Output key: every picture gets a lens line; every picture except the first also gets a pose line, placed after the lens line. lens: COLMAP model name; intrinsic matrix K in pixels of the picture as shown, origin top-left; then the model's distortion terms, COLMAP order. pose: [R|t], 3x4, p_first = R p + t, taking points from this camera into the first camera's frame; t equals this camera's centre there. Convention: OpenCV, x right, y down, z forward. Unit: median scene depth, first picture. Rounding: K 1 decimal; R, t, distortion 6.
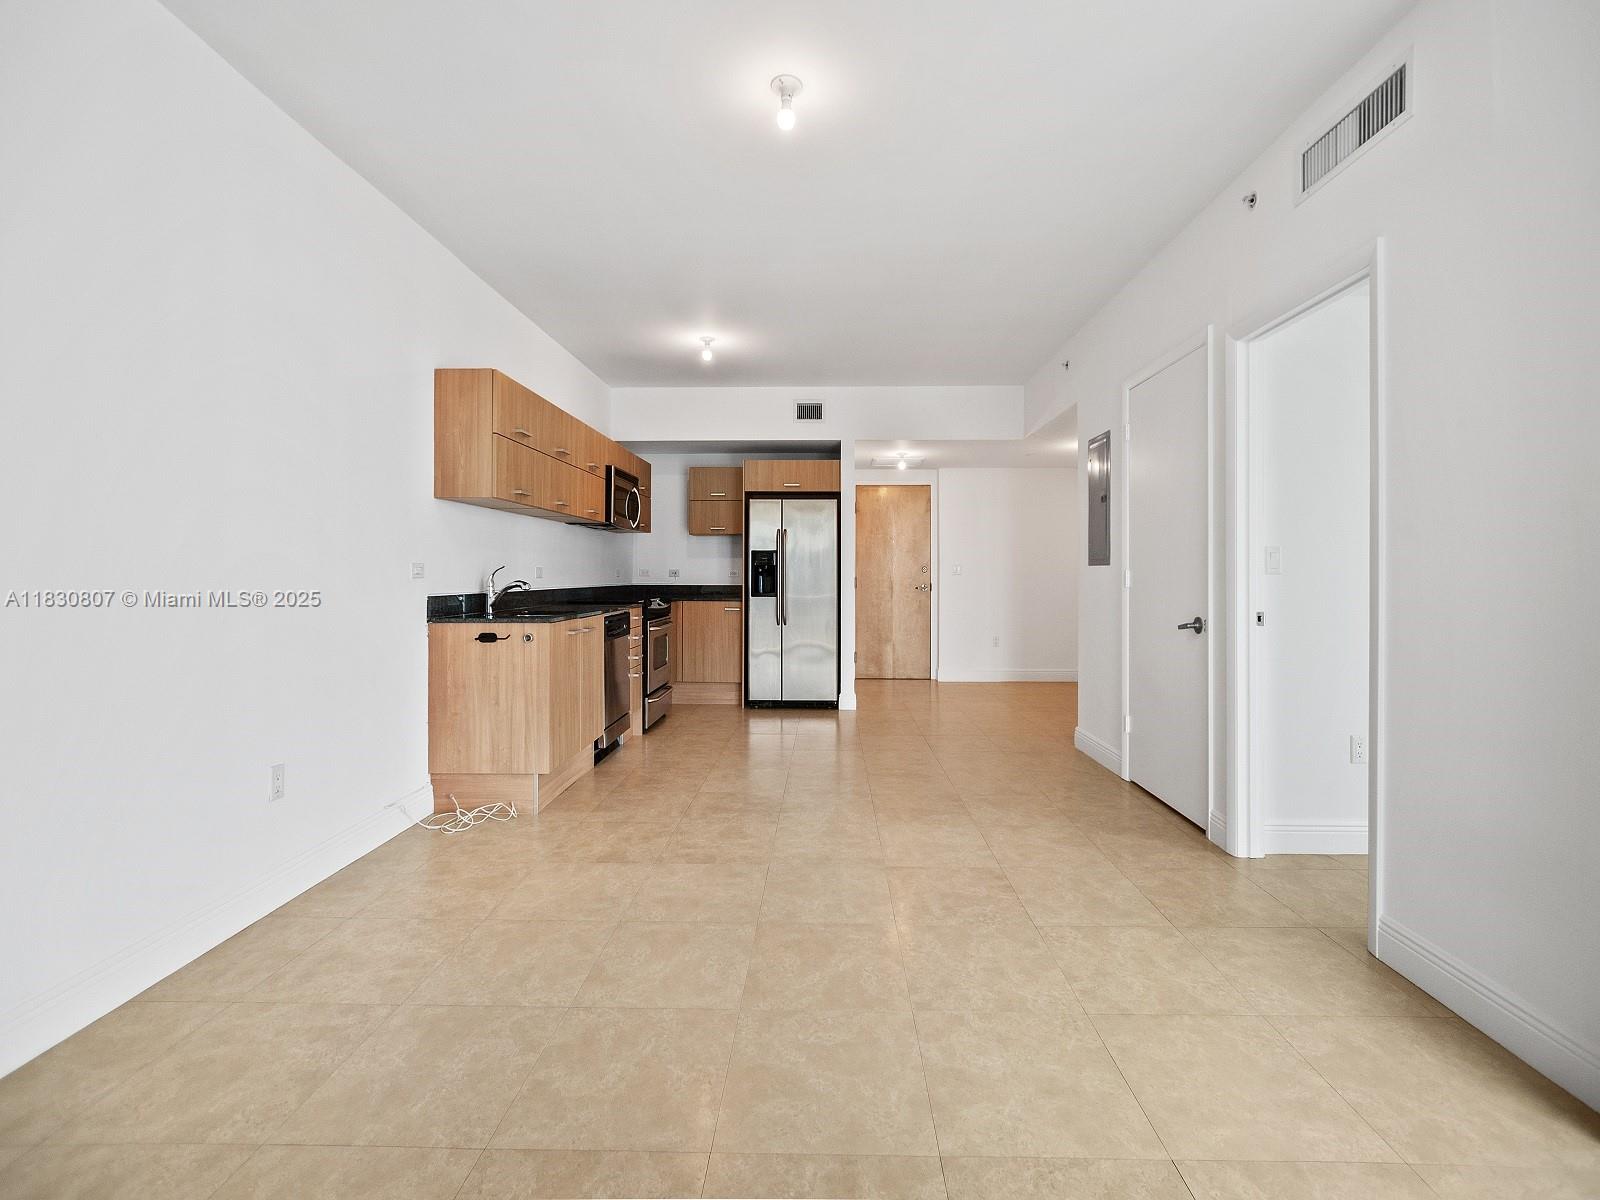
lens RADIAL K [[704.4, 0, 807.5], [0, 704.4, 572.8], [0, 0, 1]] dist [-0.015171, 0.002626]
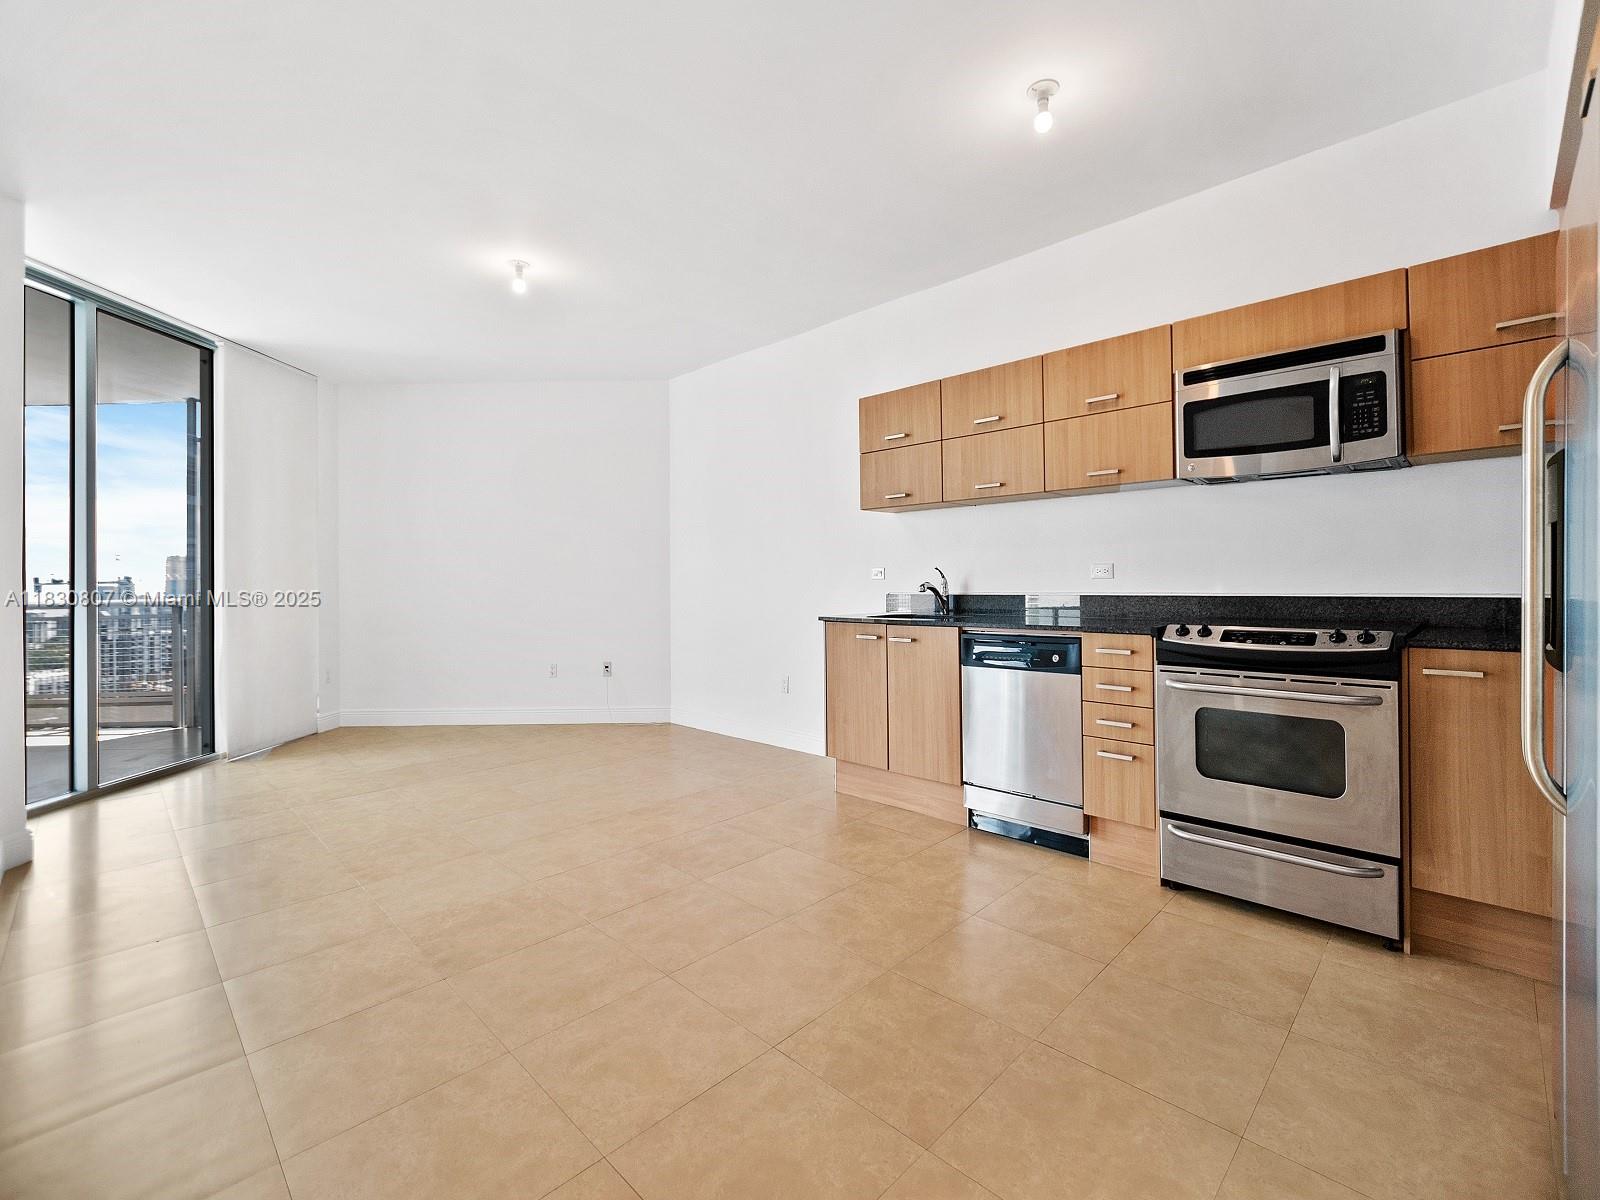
lens RADIAL K [[704.4, 0, 819.4], [0, 704.4, 574.4], [0, 0, 1]] dist [-0.015171, 0.002626]
pose [[-0.676681, 0.004441, -0.736263, 0.454452], [0.014747, 0.999863, -0.007523, 0.005933], [0.736129, -0.015948, -0.676653, 1.738169]]
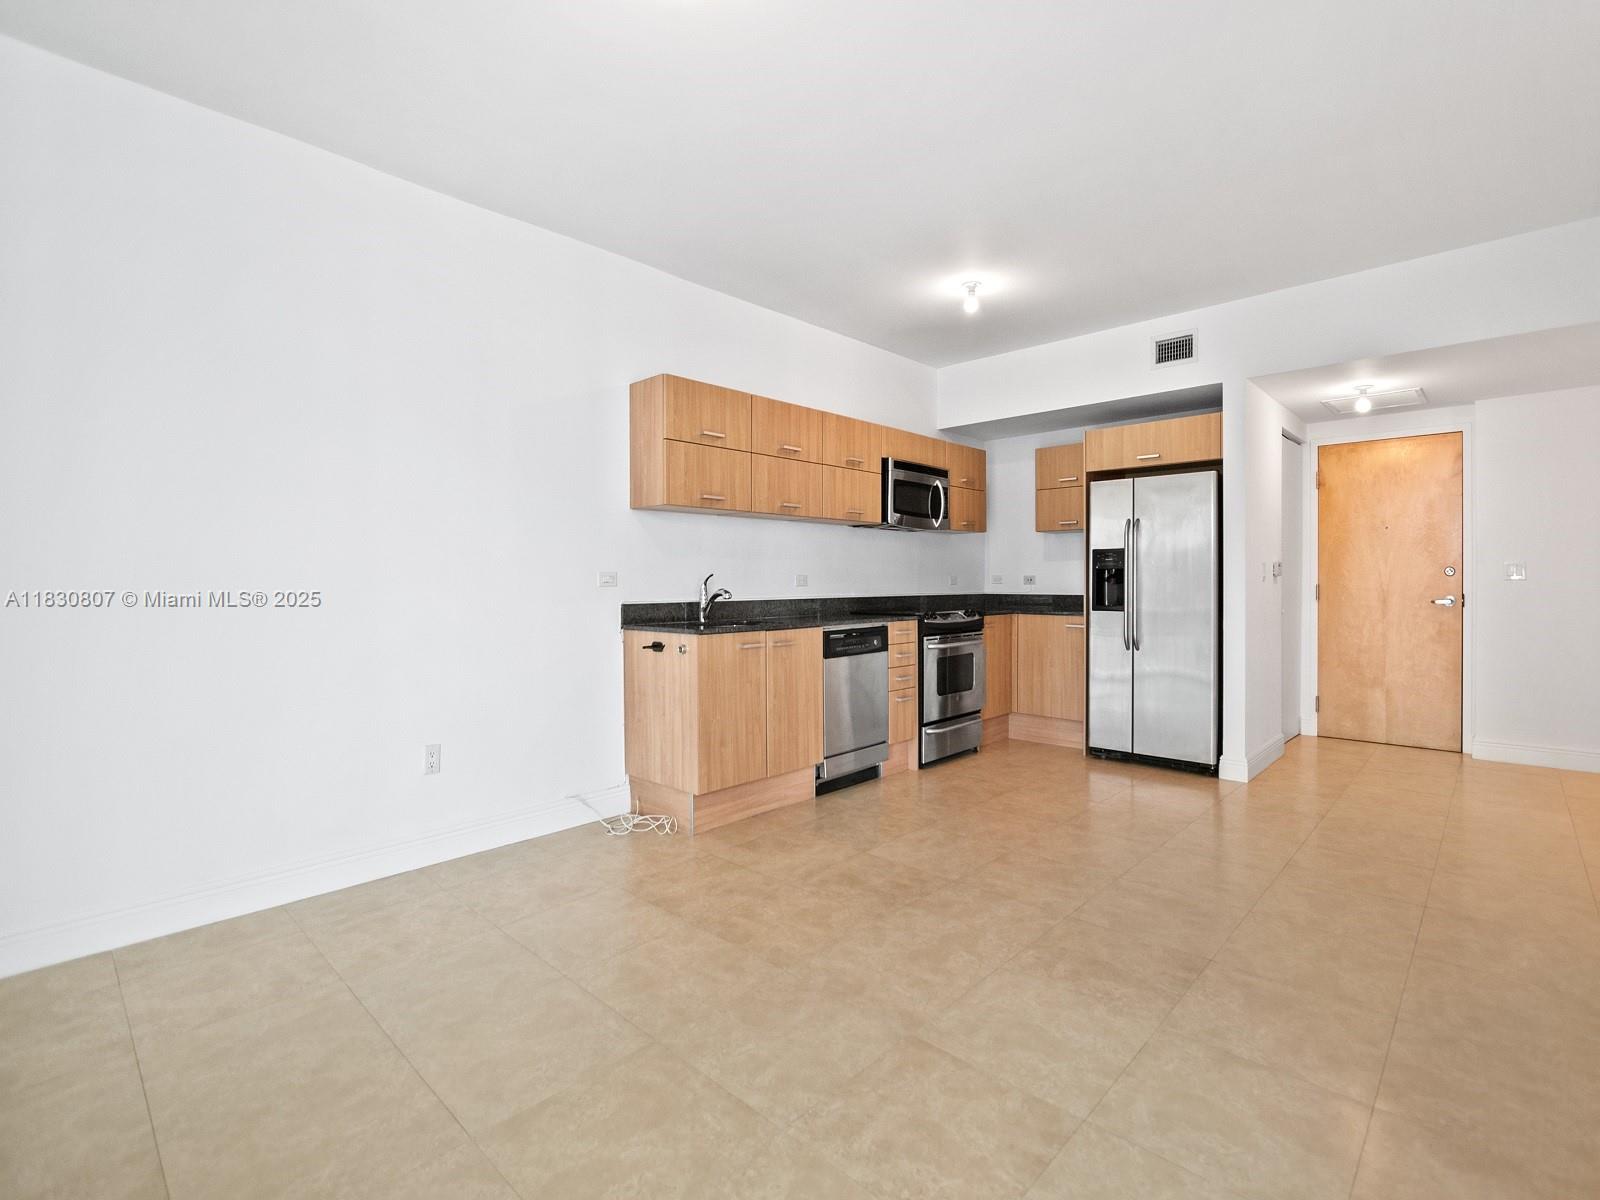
lens RADIAL K [[747.1, 0, 820.1], [0, 747.1, 591.0], [0, 0, 1]] dist [-0.024498, 0.002136]
pose [[0.746270, 0.004831, -0.665625, 0.410609], [0.005812, 0.999888, 0.013774, 0.000324], [0.665617, -0.014148, 0.746159, 0.364326]]
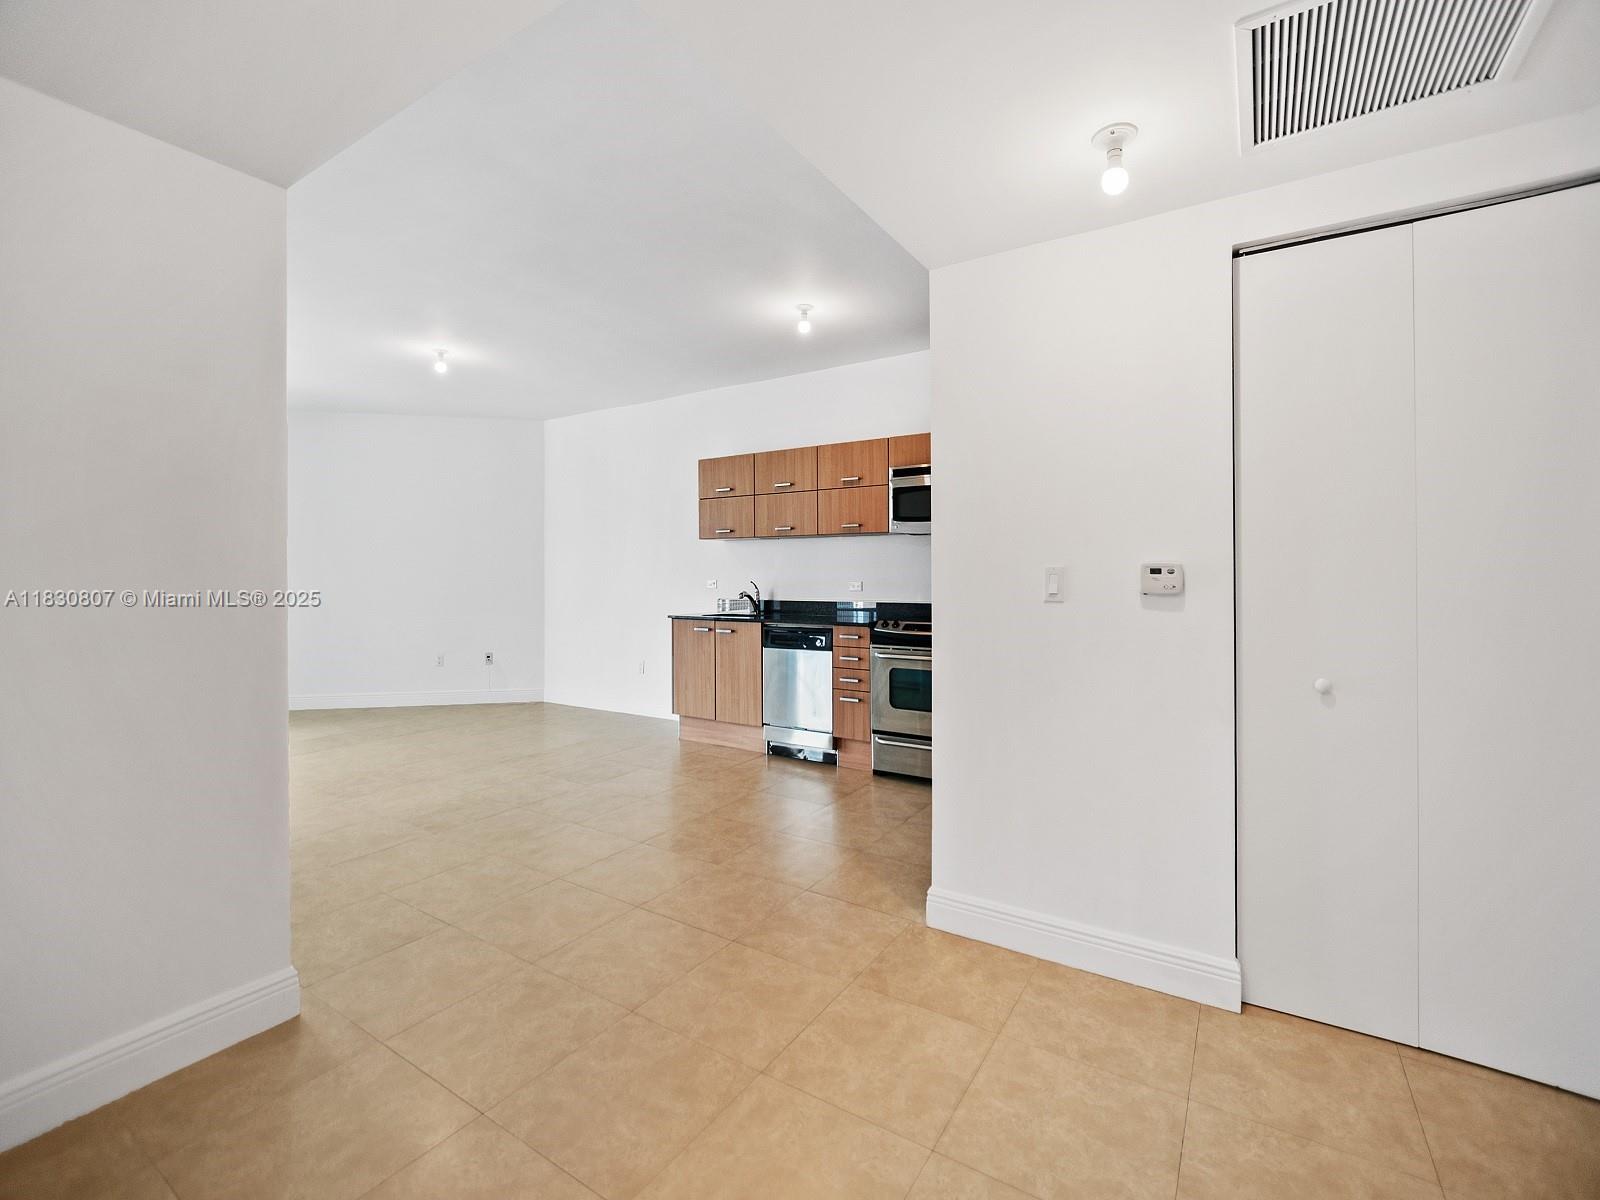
lens RADIAL K [[704.4, 0, 810.9], [0, 704.4, 575.5], [0, 0, 1]] dist [-0.015171, 0.002626]
pose [[-0.517215, -0.000029, -0.855855, 0.810714], [0.004183, 0.999988, -0.002562, -0.018937], [0.855845, -0.004905, -0.517209, 2.065465]]
